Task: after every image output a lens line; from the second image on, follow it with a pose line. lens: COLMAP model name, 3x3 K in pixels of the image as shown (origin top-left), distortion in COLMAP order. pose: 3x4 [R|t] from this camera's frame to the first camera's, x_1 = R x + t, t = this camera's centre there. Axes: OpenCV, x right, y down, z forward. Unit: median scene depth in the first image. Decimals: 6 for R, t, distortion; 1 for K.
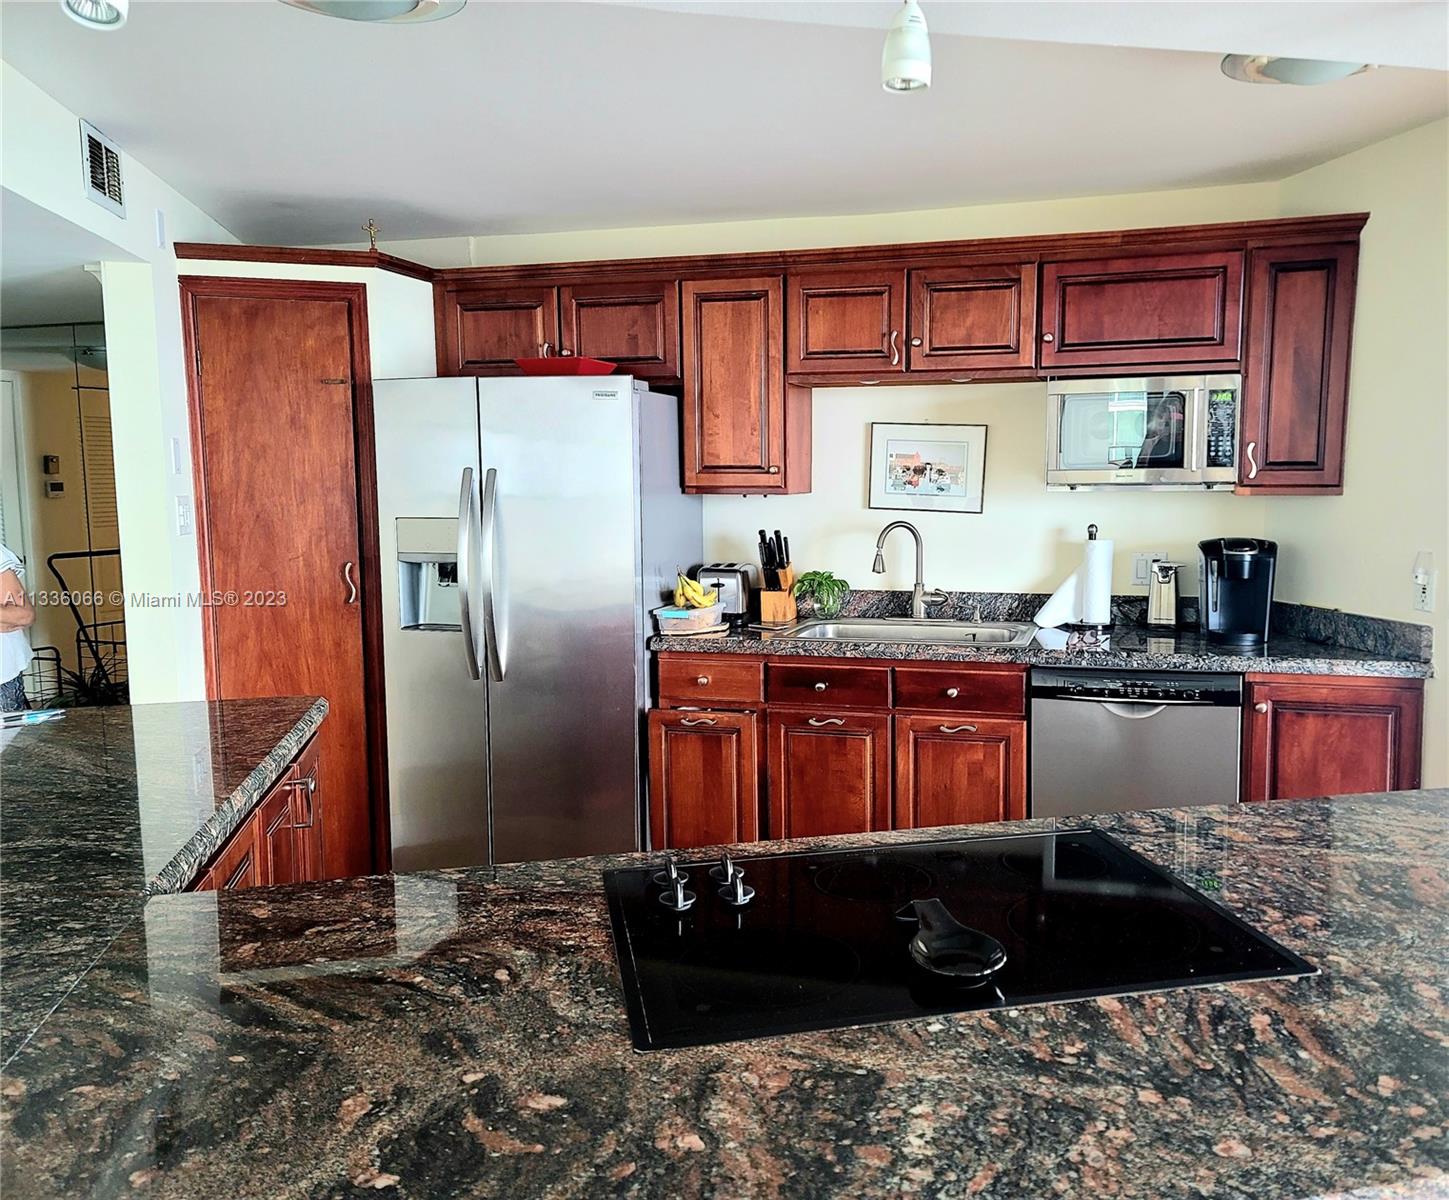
lens RADIAL K [[1297.9, 0, 726.6], [0, 1297.9, 590.0], [0, 0, 1]] dist [0.060387, -0.010154]
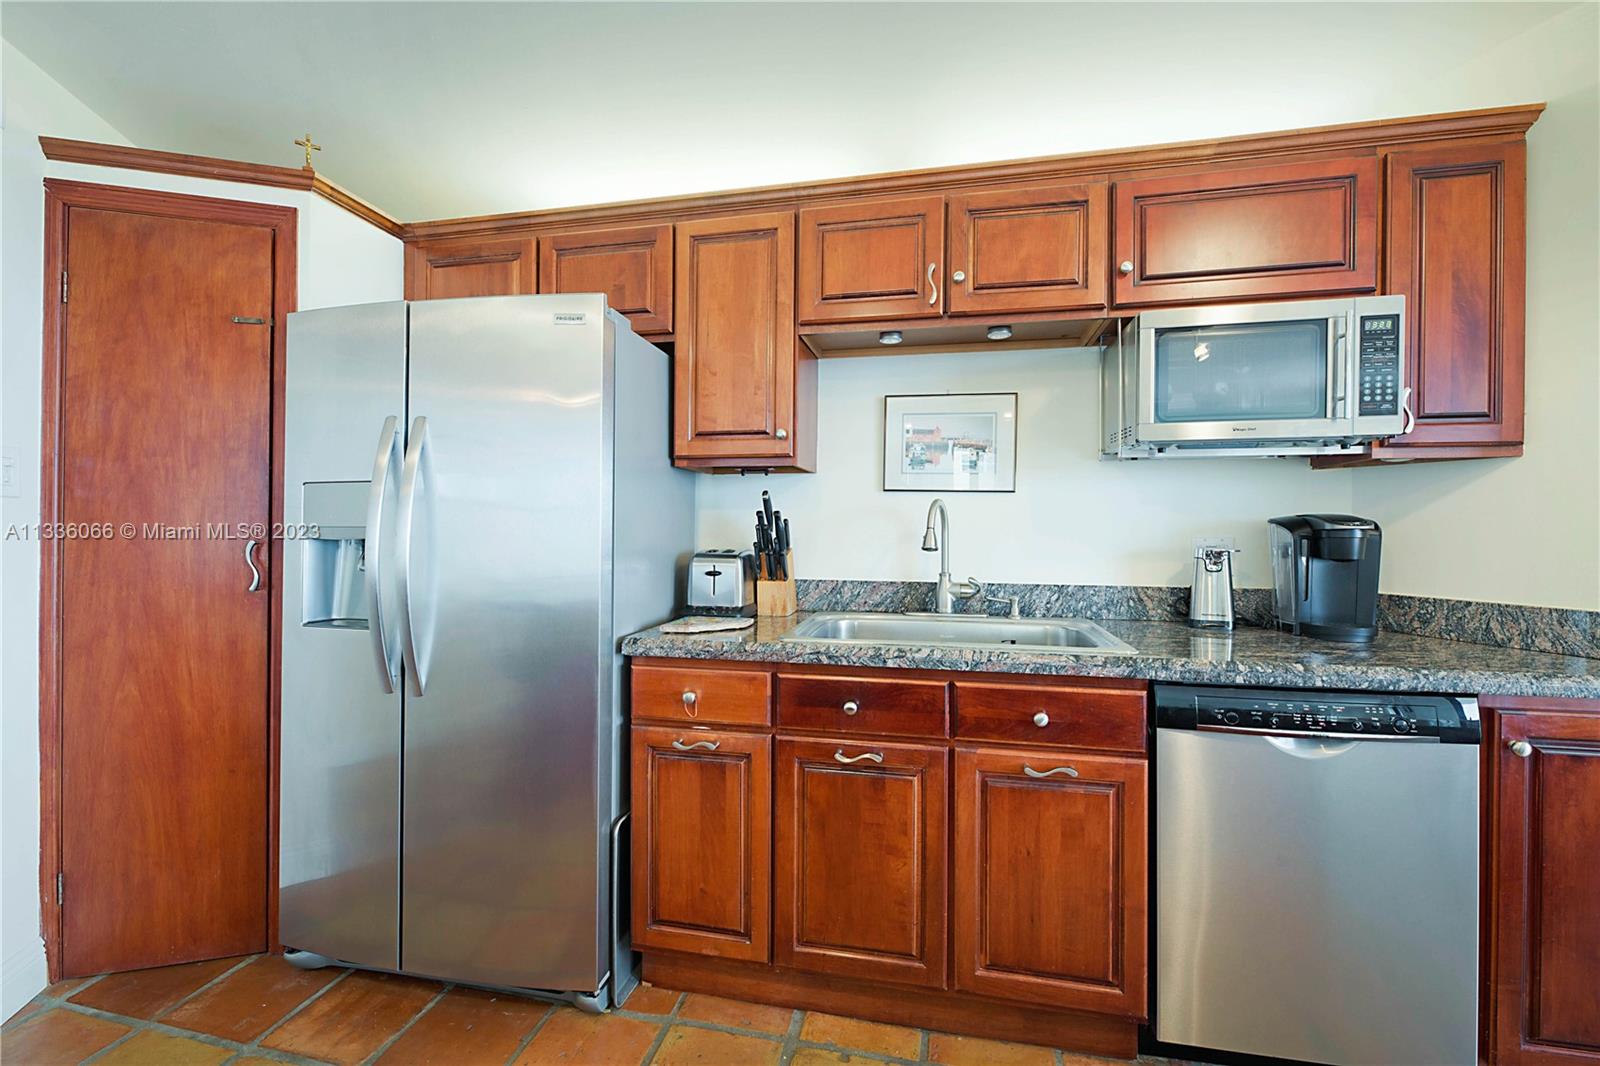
lens RADIAL K [[658.8, 0, 785.2], [0, 658.8, 522.9], [0, 0, 1]] dist [-0.003206, -0.000534]
pose [[0.993664, 0.018857, 0.110794, -0.007371], [-0.006278, 0.993598, -0.112802, 0.012308], [-0.112212, 0.111392, 0.987421, 0.584278]]
